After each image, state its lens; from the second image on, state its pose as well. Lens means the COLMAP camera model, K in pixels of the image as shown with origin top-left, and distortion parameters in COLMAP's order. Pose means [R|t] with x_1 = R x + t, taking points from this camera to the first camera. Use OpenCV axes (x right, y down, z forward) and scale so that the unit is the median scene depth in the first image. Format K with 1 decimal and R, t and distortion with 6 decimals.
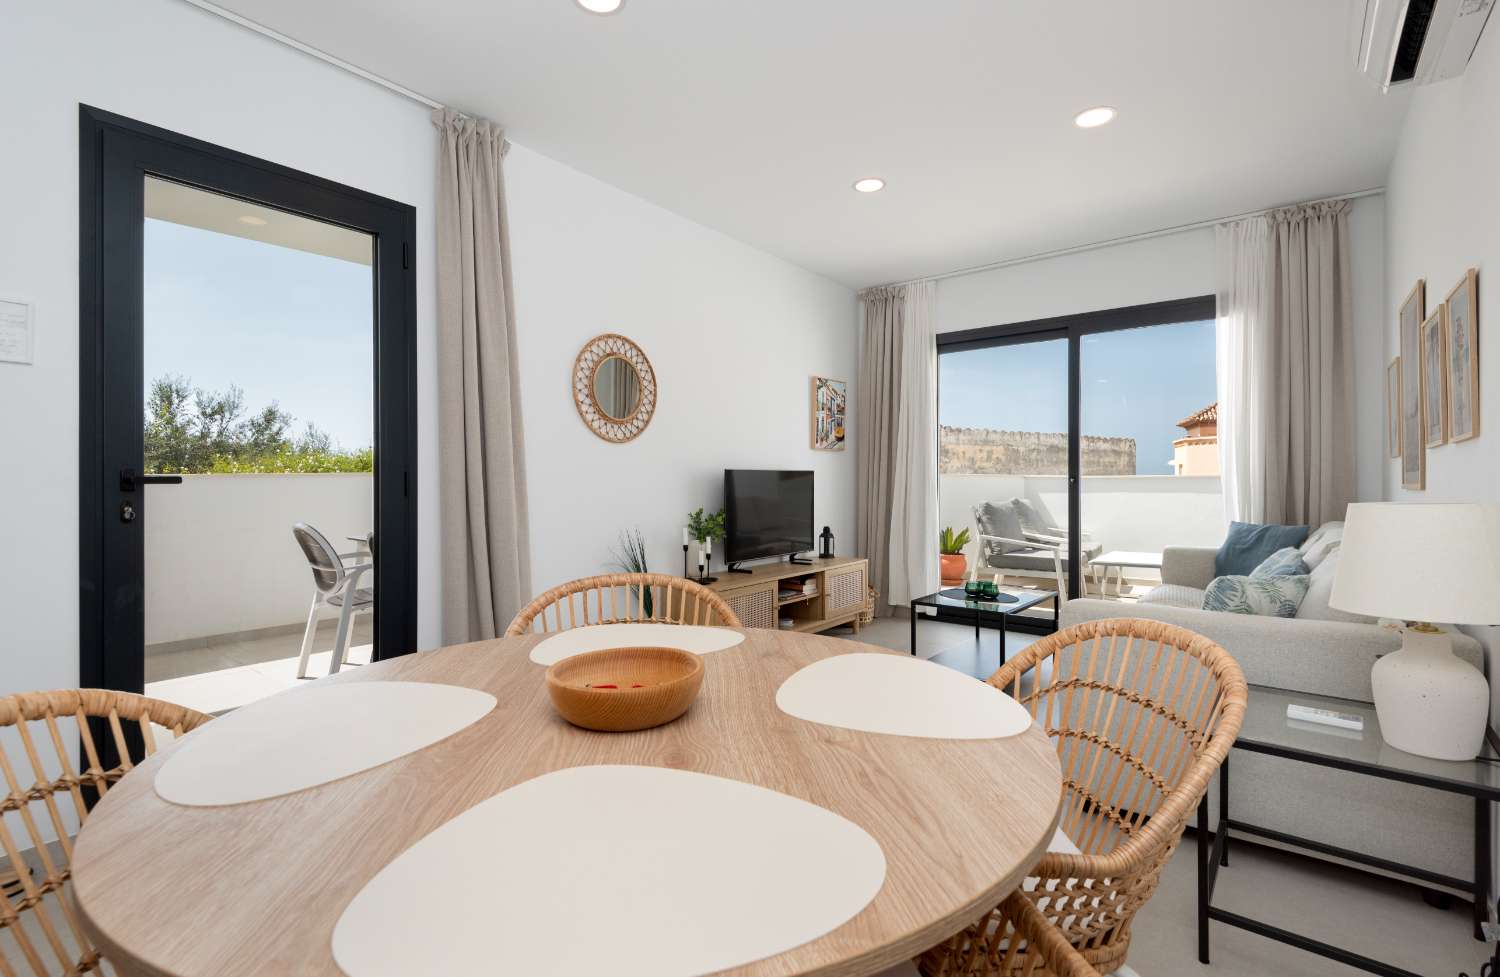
lens RADIAL K [[685.2, 0, 750.0], [0, 685.2, 488.5], [0, 0, 1]] dist [0.000185, -0.000622]
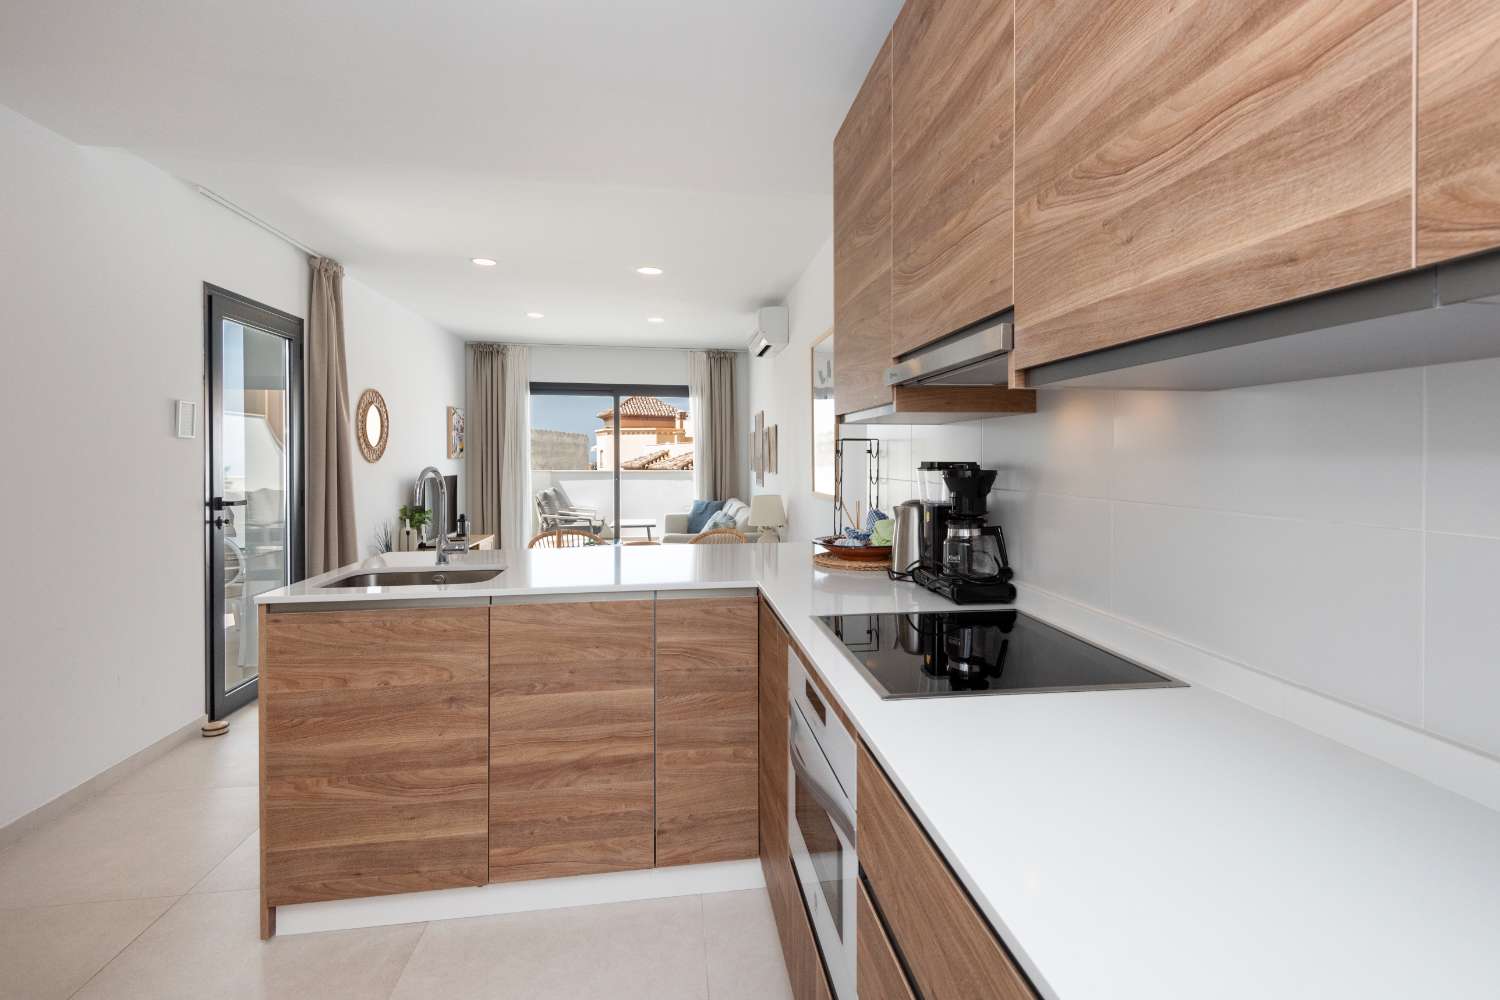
lens RADIAL K [[682.3, 0, 797.9], [0, 682.3, 470.6], [0, 0, 1]] dist [0.000632, -0.000002]
pose [[0.659774, -0.009658, 0.751402, -0.522403], [0.007791, 0.999952, 0.006011, -0.039775], [-0.751424, 0.001888, 0.659817, -0.484857]]
